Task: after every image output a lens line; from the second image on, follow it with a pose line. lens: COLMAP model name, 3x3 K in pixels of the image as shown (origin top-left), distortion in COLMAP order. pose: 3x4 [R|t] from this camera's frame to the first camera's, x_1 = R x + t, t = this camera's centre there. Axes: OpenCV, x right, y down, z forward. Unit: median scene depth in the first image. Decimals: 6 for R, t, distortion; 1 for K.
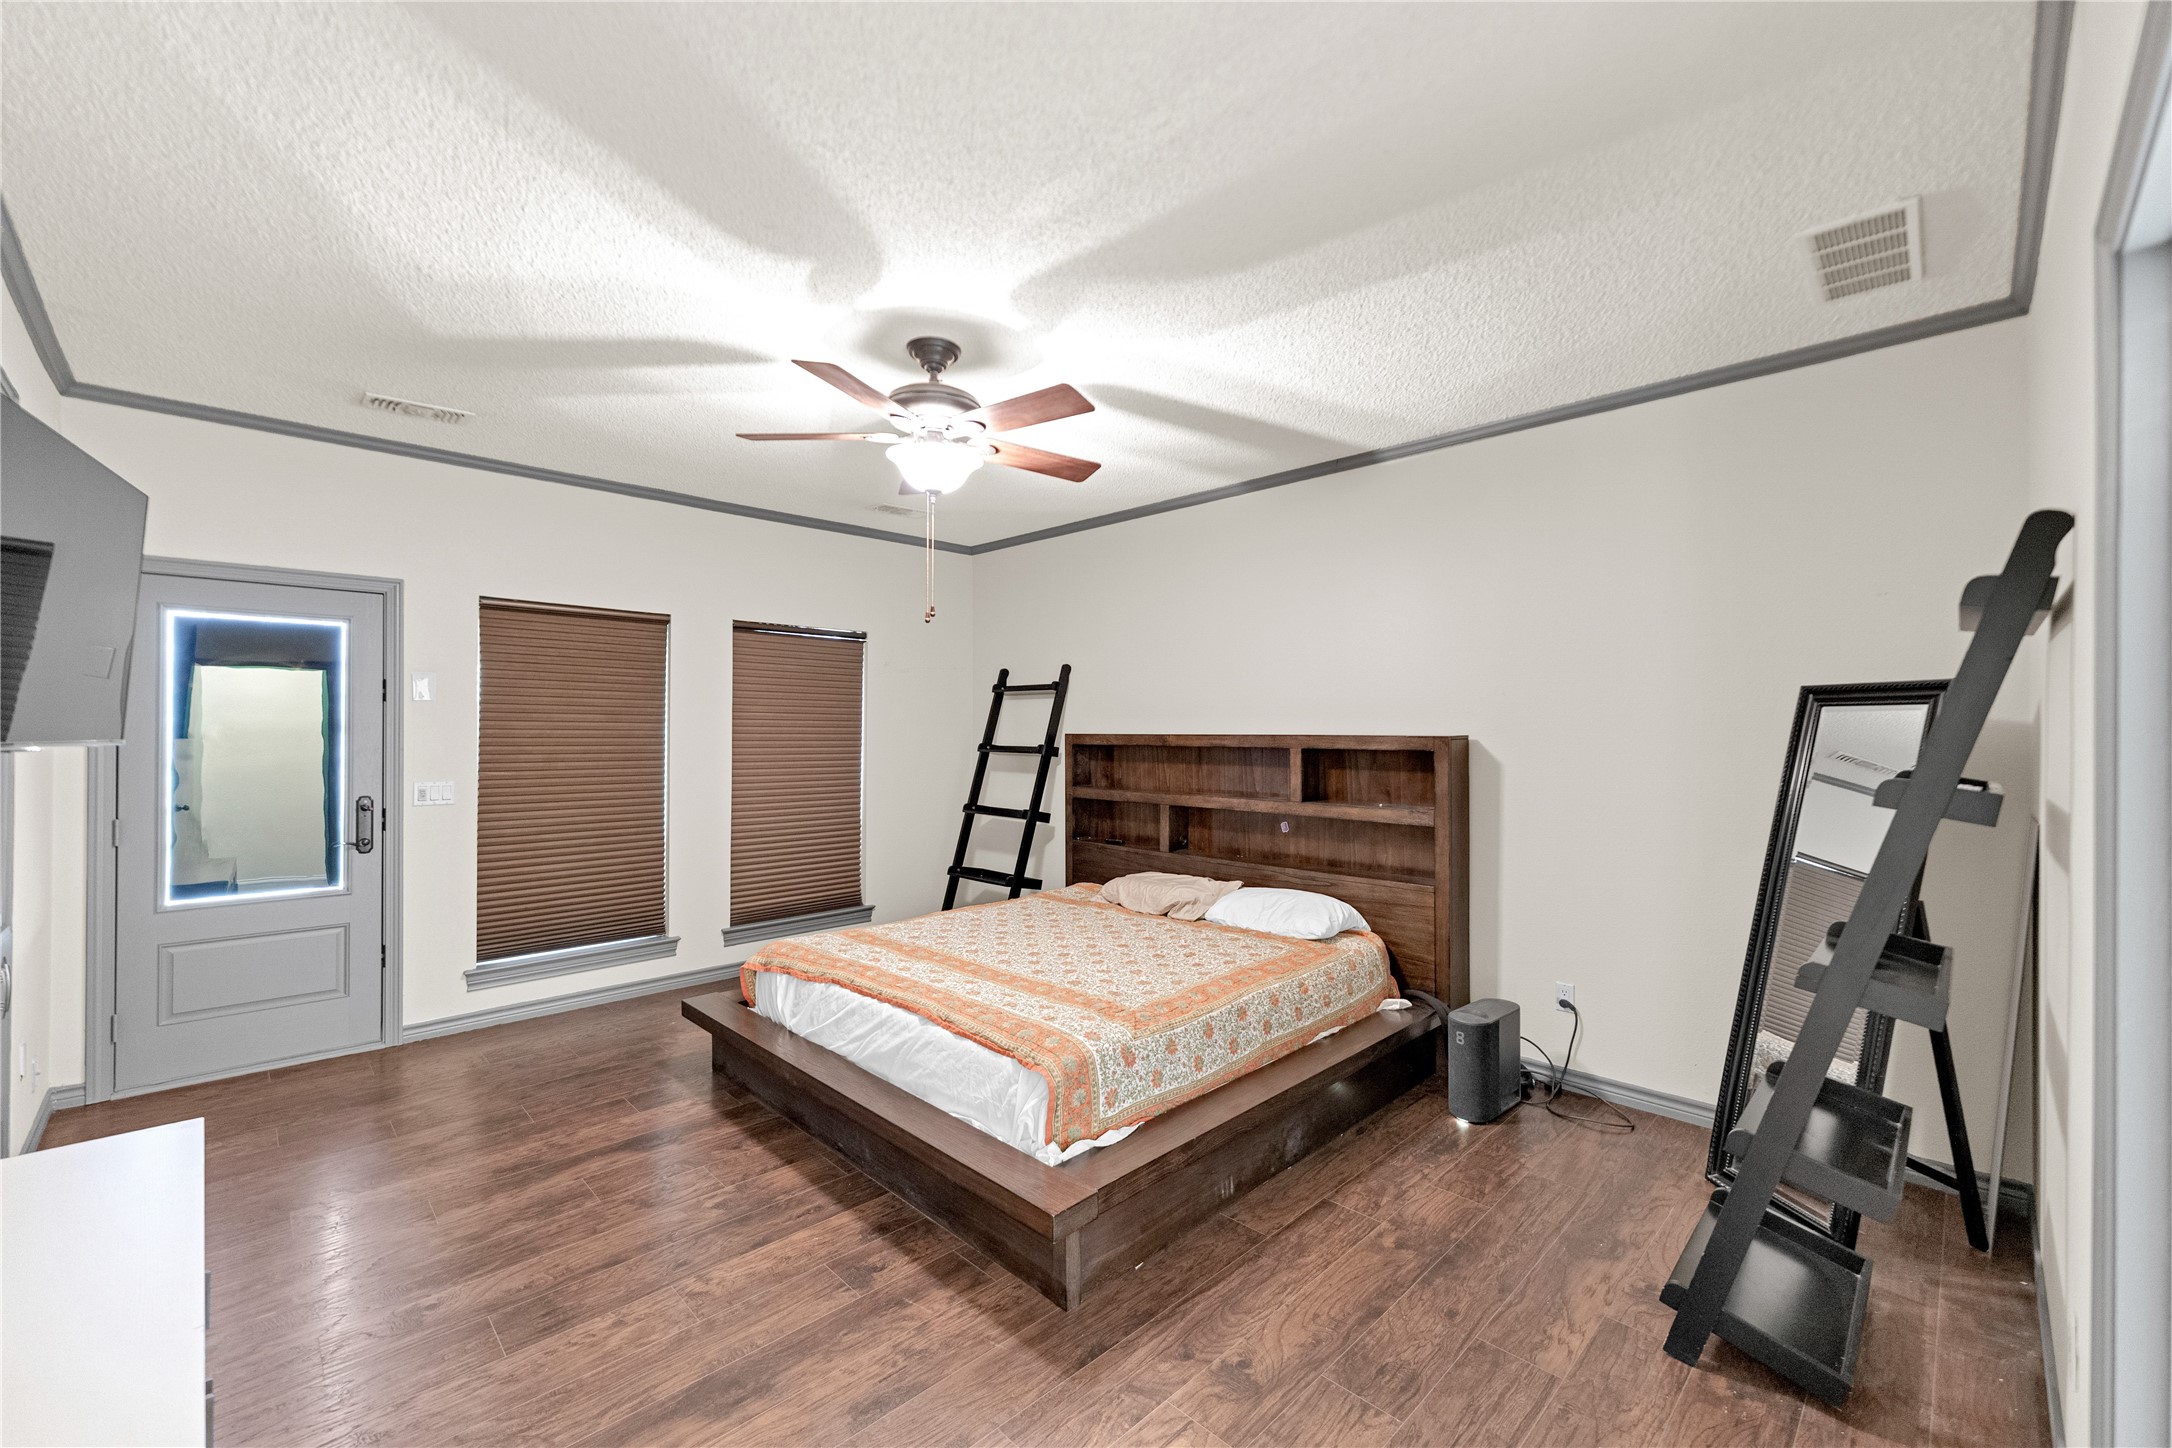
lens RADIAL K [[876.8, 0, 1101.7], [0, 876.8, 729.1], [0, 0, 1]] dist [0.000955, -0.000800]
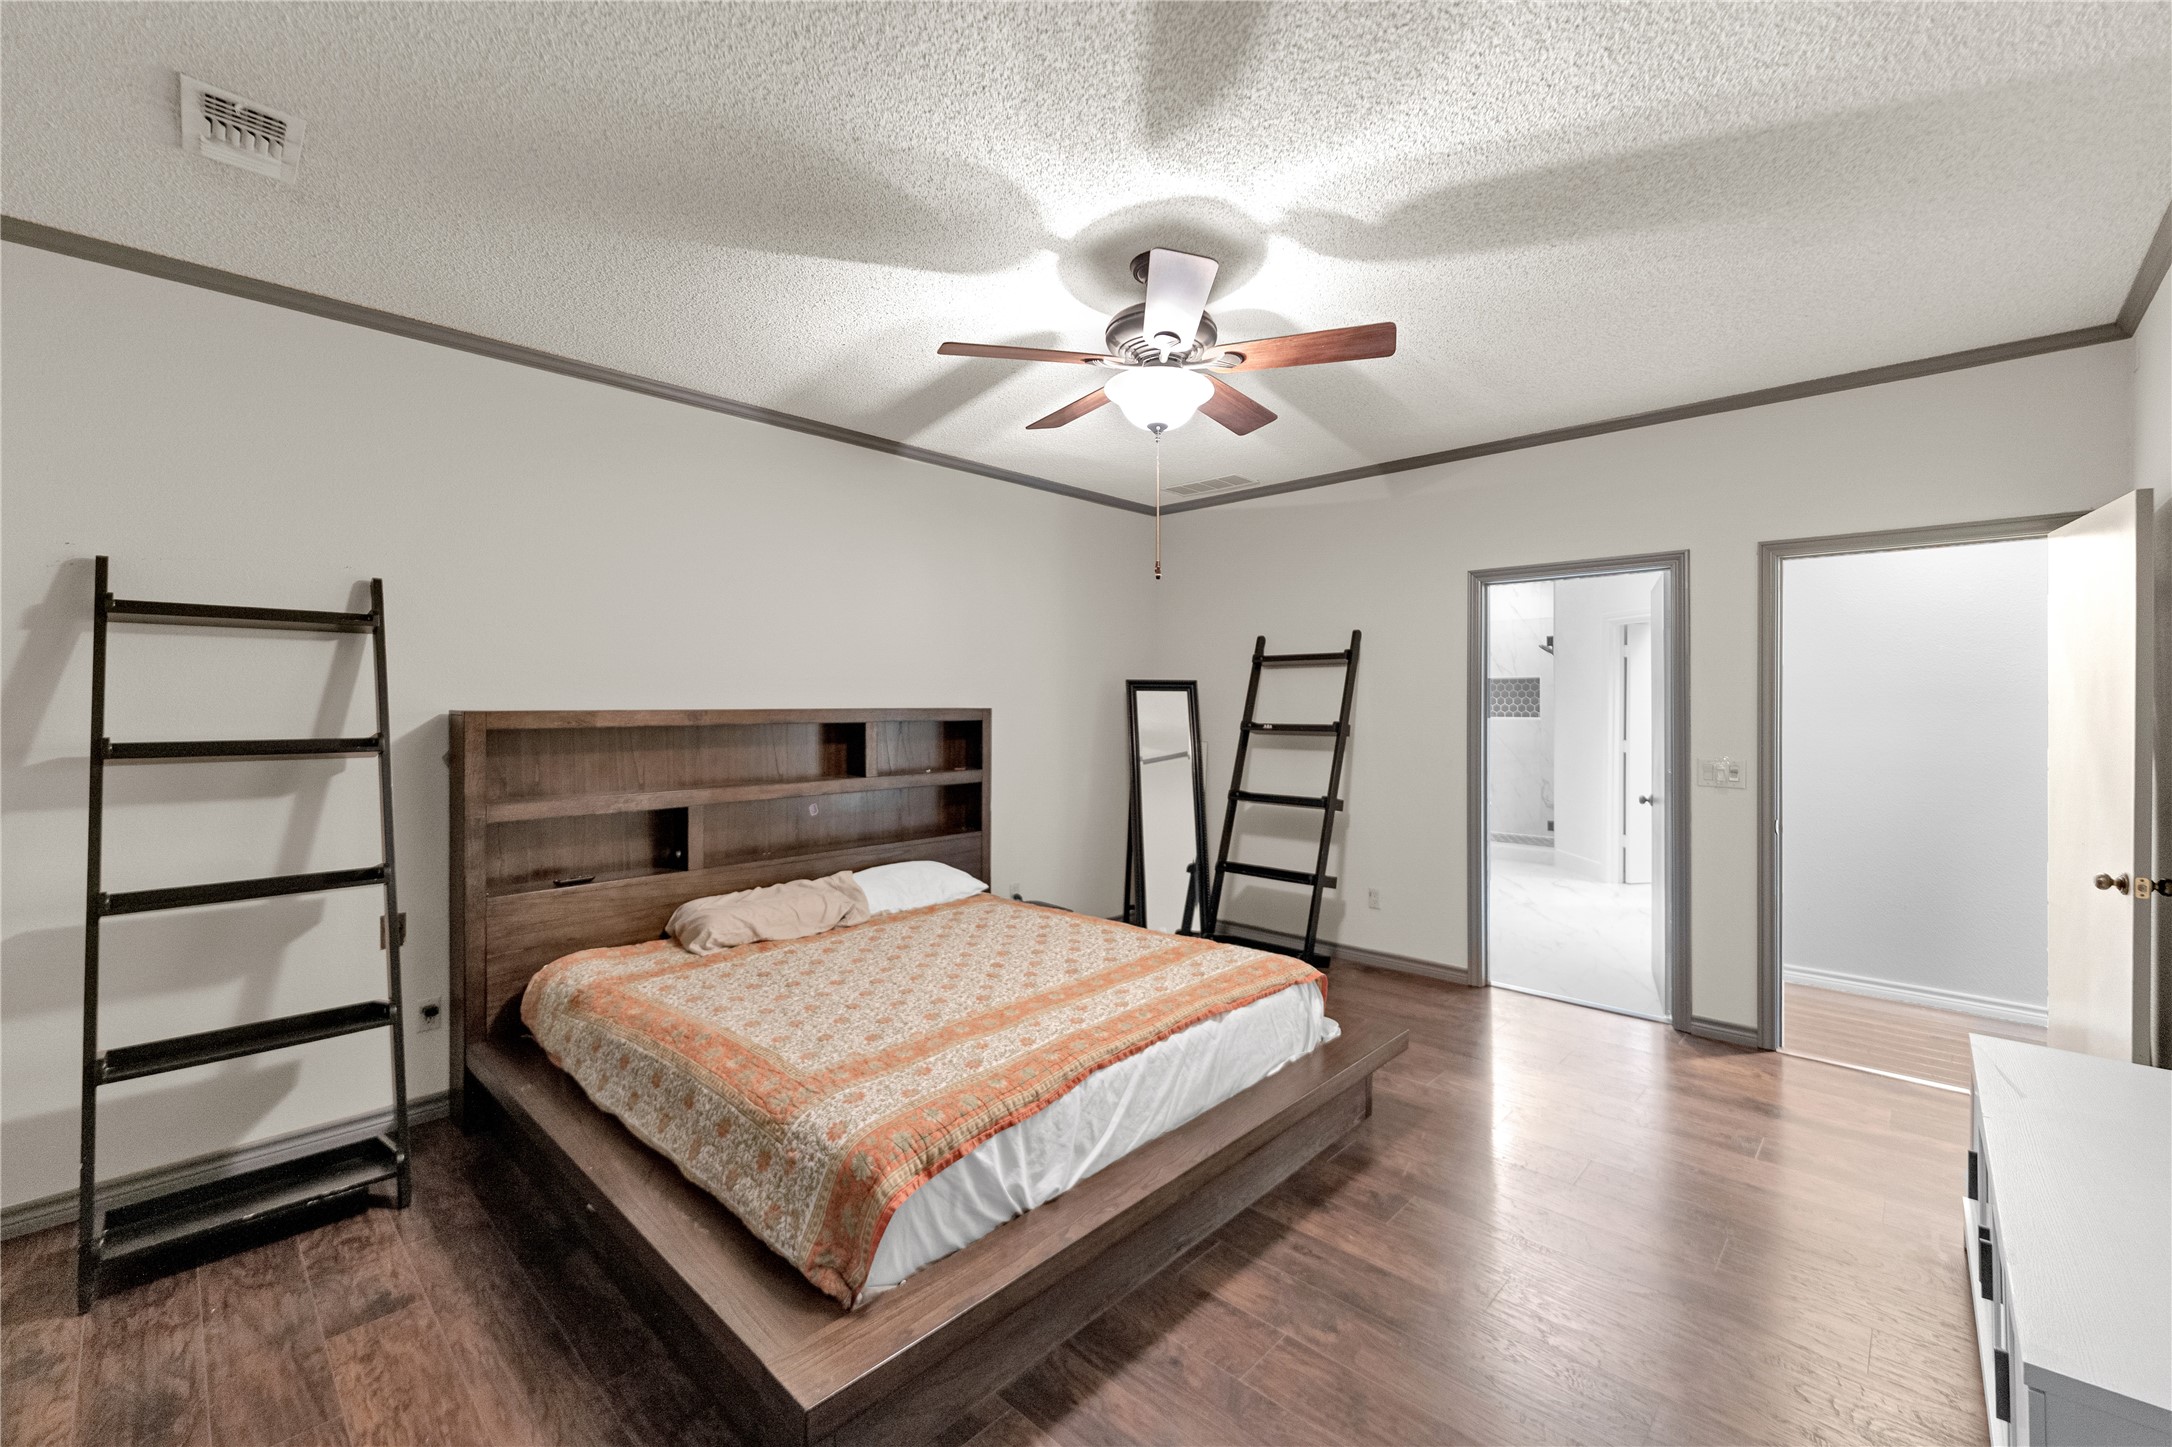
lens RADIAL K [[876.8, 0, 1099.1], [0, 876.8, 710.3], [0, 0, 1]] dist [0.000955, -0.000800]
pose [[-0.022108, -0.008106, 0.999723, -0.981784], [0.001033, 0.999966, 0.008131, 0.001003], [-0.999755, 0.001213, -0.022099, 1.003357]]
